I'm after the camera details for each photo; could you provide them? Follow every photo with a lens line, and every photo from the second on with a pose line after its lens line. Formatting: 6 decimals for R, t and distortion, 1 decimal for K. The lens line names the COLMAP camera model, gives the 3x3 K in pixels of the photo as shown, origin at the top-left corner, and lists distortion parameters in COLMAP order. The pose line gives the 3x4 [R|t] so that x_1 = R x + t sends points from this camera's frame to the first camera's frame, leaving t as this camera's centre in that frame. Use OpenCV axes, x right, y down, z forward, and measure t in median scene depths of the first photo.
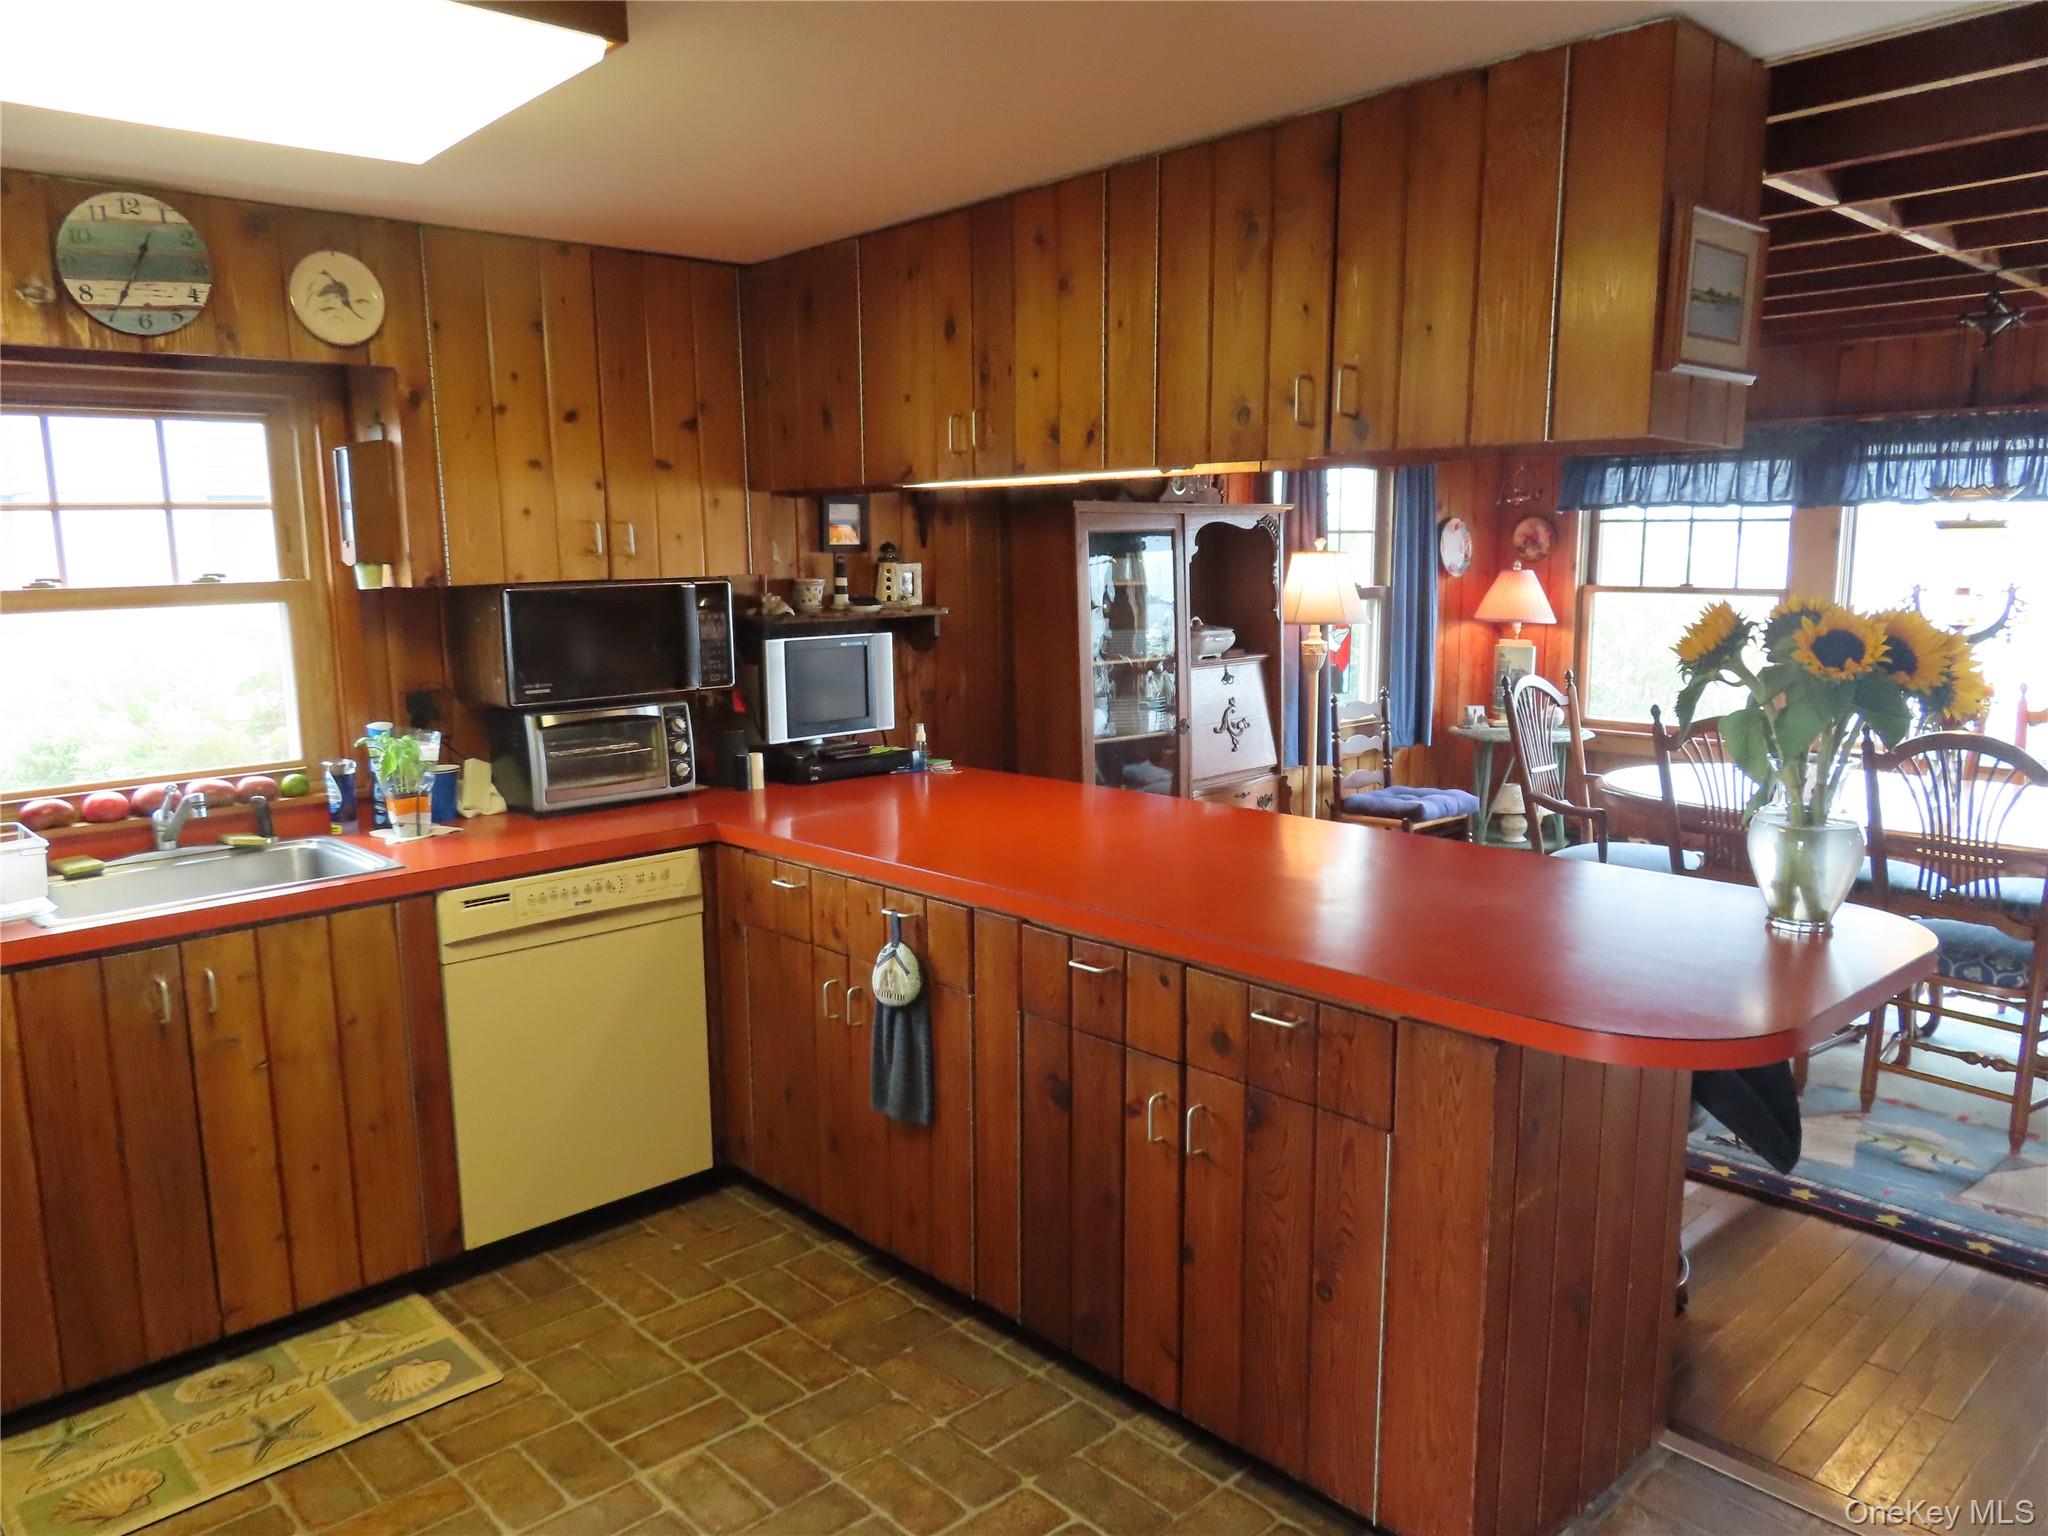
lens RADIAL K [[1495.1, 0, 1024.0], [0, 1495.1, 768.0], [0, 0, 1]] dist [0.008606, 0.006279]
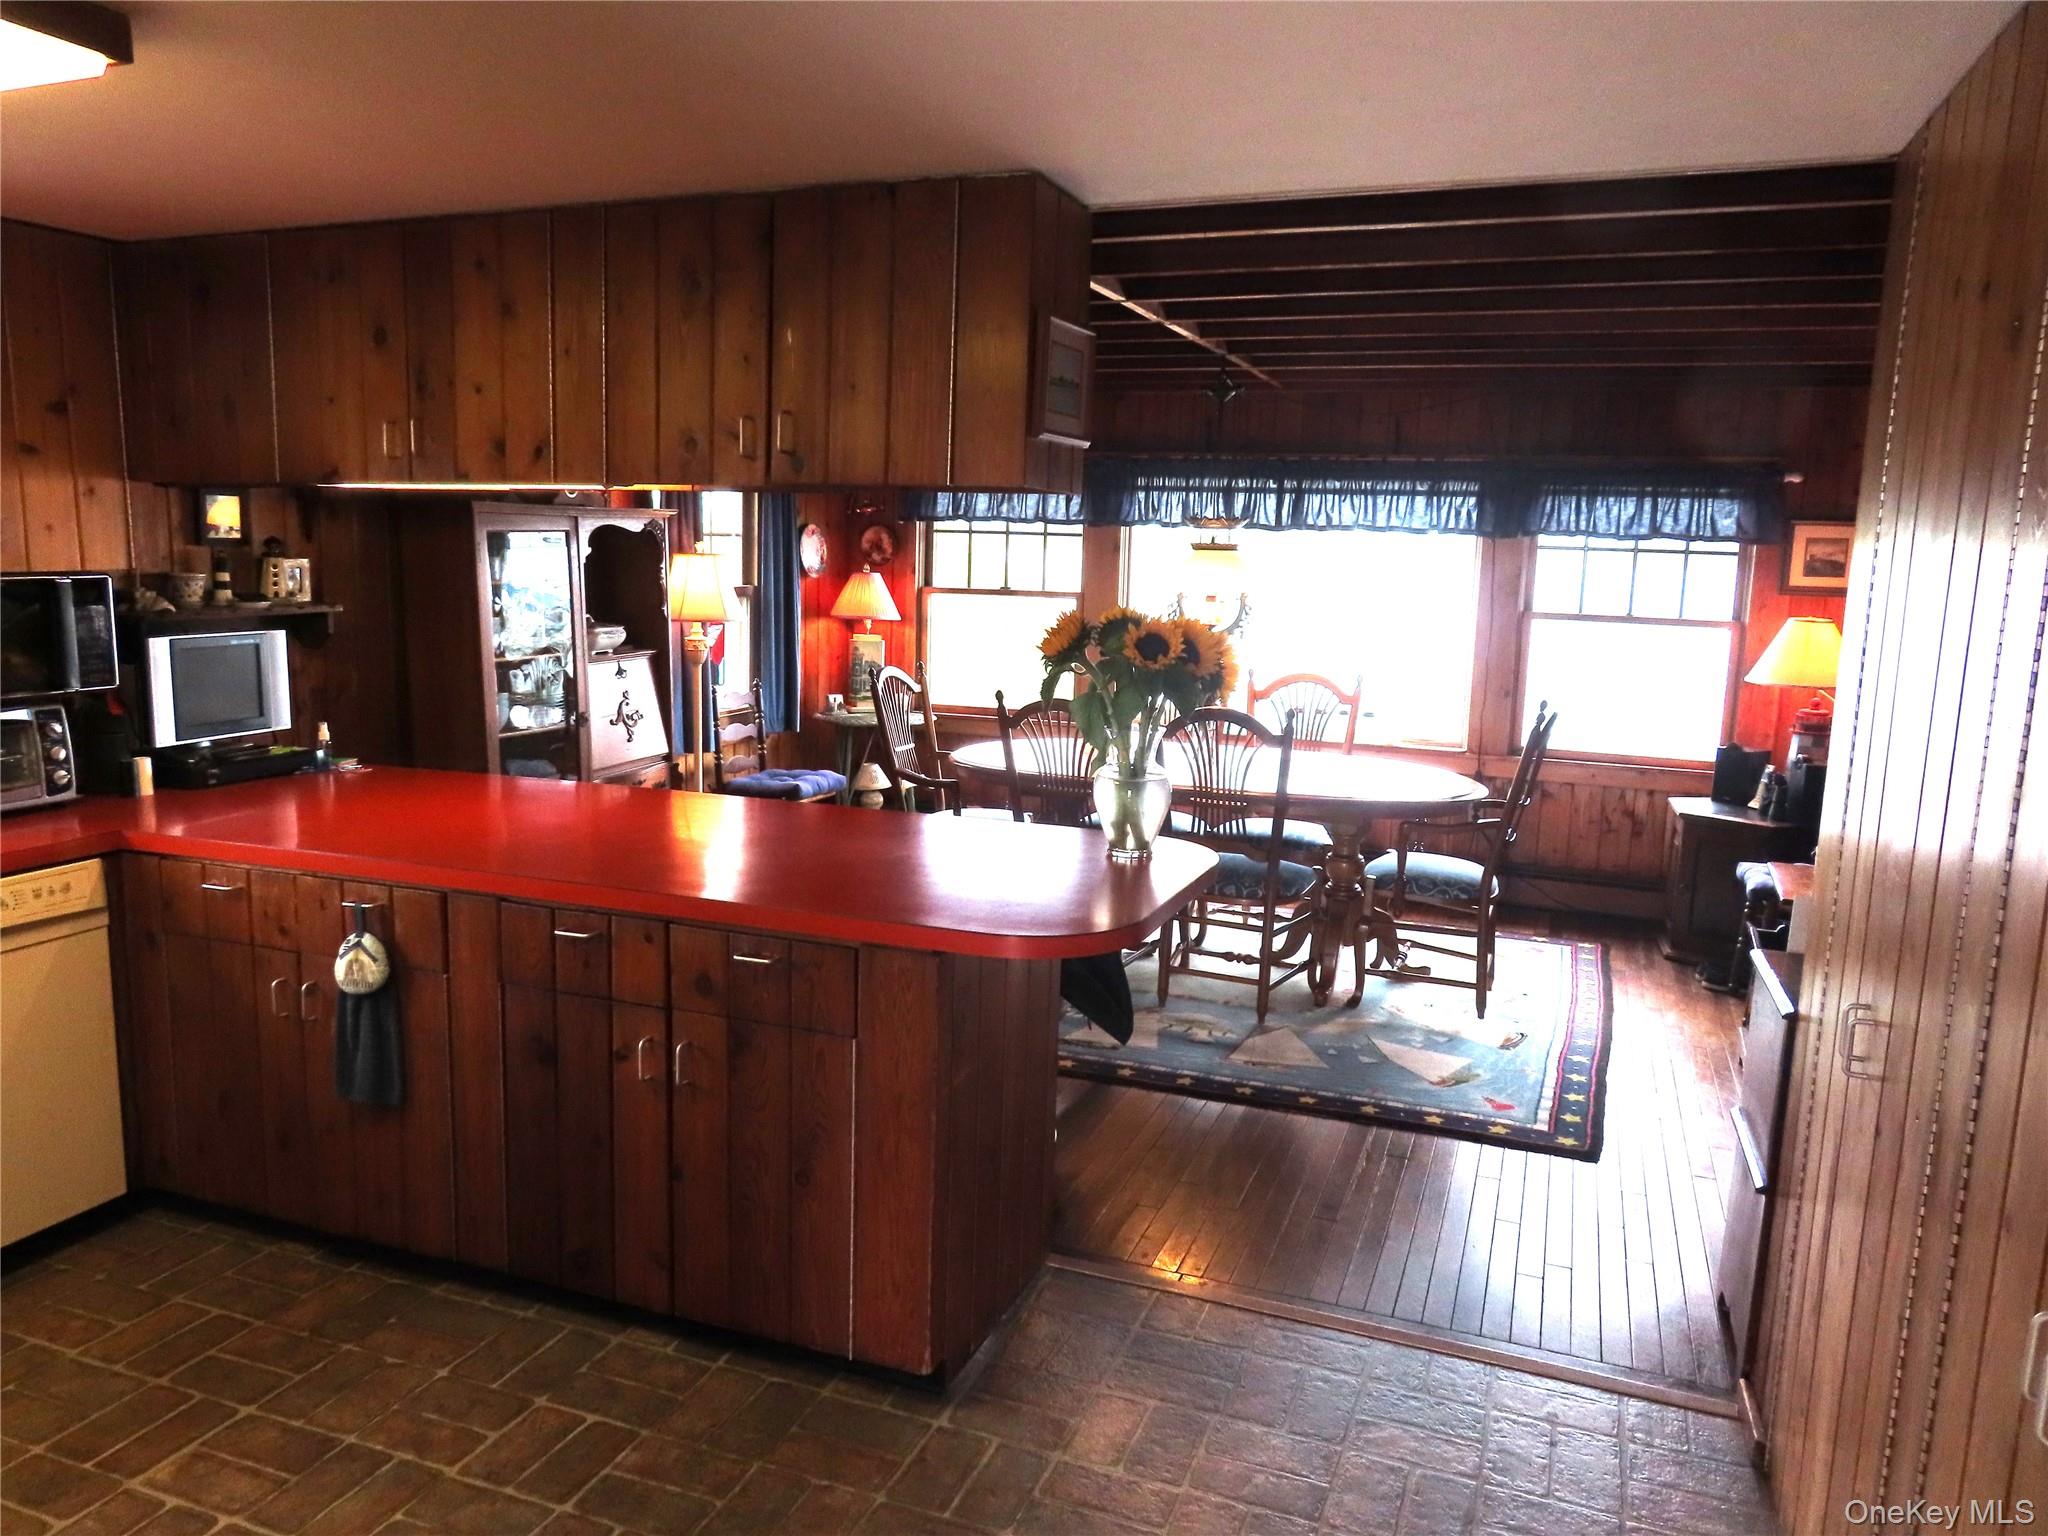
lens RADIAL K [[1426.4, 0, 1024.0], [0, 1426.4, 768.0], [0, 0, 1]] dist [0.034381, 0.000887]
pose [[0.907347, -0.040568, 0.418419, -0.069581], [0.037149, 0.999177, 0.016316, 0.003288], [-0.418737, 0.000739, 0.908107, -0.082084]]
